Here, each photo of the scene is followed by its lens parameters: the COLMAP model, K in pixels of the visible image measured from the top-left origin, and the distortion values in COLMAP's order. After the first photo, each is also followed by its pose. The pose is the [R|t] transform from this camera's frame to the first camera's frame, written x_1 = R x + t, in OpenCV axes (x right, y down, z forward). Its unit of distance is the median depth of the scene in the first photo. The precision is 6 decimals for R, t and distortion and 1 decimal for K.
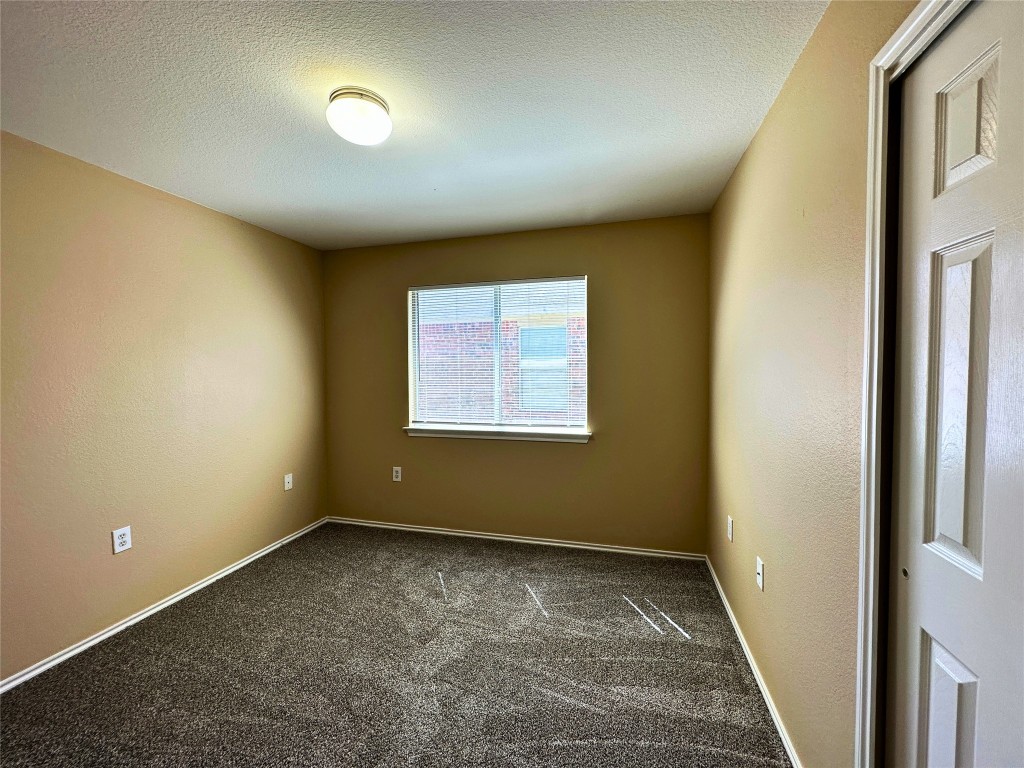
lens RADIAL K [[408.7, 0, 512.0], [0, 408.7, 384.0], [0, 0, 1]] dist [-0.002587, -0.000243]
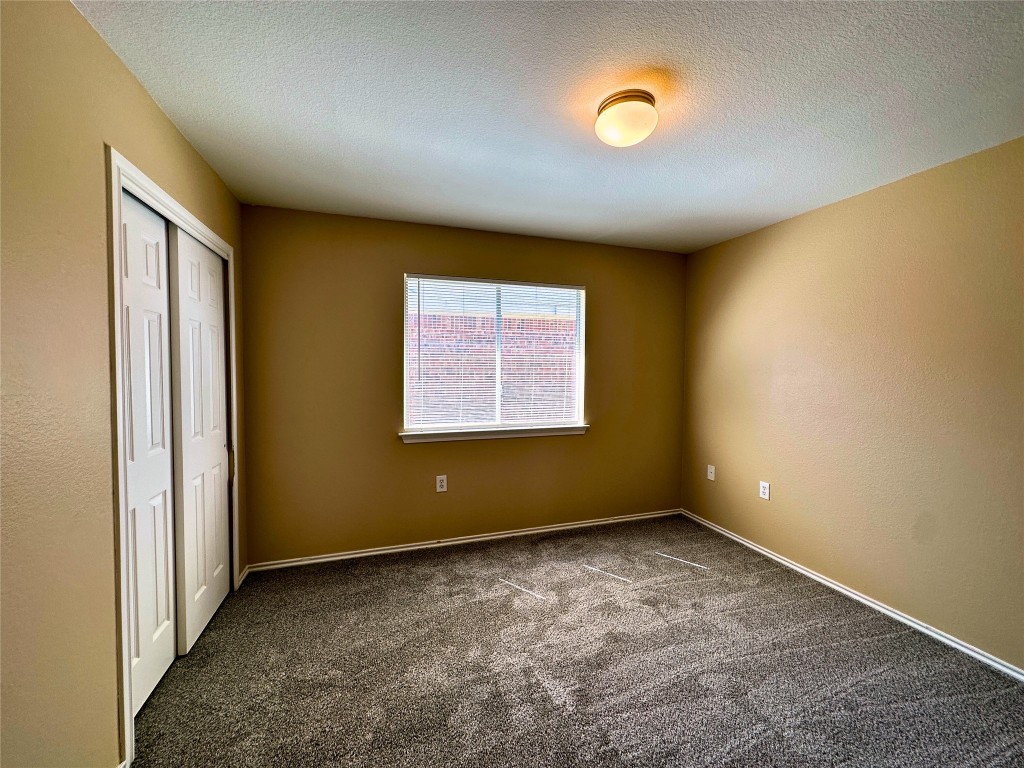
lens RADIAL K [[408.7, 0, 512.0], [0, 408.7, 384.0], [0, 0, 1]] dist [-0.002587, -0.000243]
pose [[0.846208, -0.017327, 0.532571, -0.551164], [0.015424, 0.999849, 0.008023, -0.002071], [-0.532630, 0.001425, 0.846347, 0.141297]]
